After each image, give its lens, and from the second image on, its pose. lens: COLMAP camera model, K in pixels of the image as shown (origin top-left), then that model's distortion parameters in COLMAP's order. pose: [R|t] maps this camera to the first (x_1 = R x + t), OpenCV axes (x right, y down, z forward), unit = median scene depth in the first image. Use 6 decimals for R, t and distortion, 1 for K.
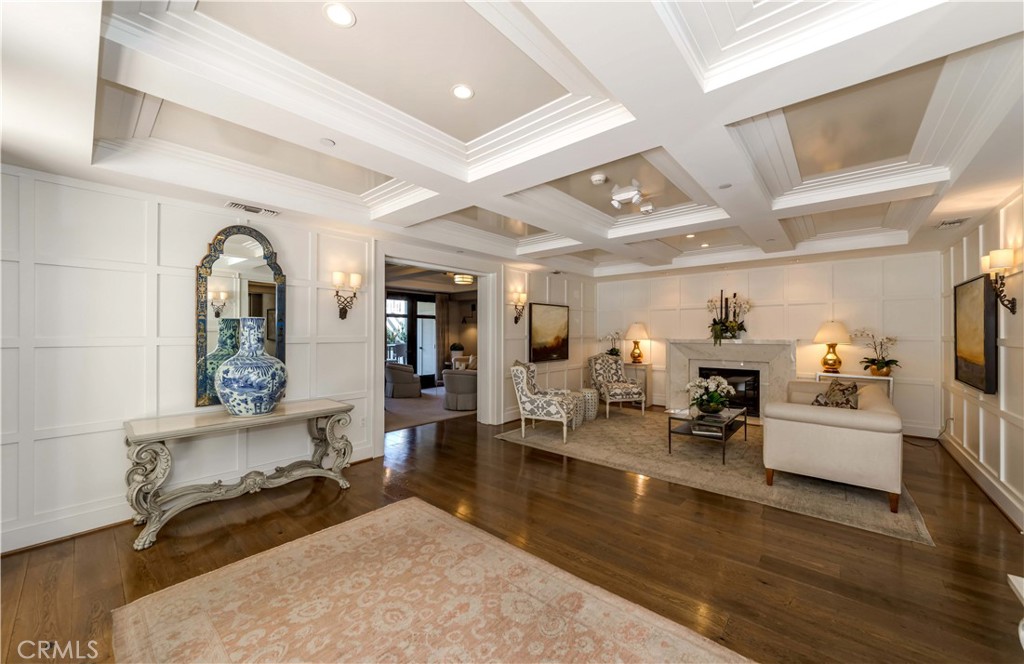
lens RADIAL K [[378.2, 0, 512.0], [0, 378.2, 332.0], [0, 0, 1]] dist [-0.000025, 0.000009]
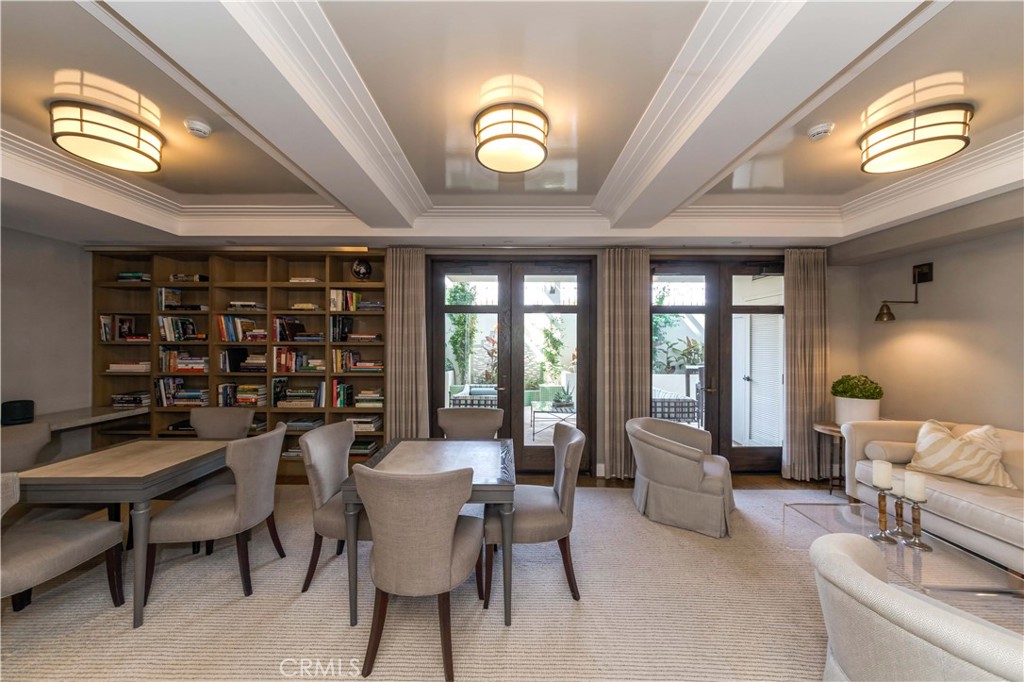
lens RADIAL K [[369.2, 0, 506.2], [0, 369.2, 342.1], [0, 0, 1]] dist [-0.000536, -0.007516]
pose [[0.652331, -0.000092, -0.757934, -0.097628], [0.001980, 0.999997, 0.001583, -0.004568], [0.757932, -0.002533, 0.652329, 0.517435]]
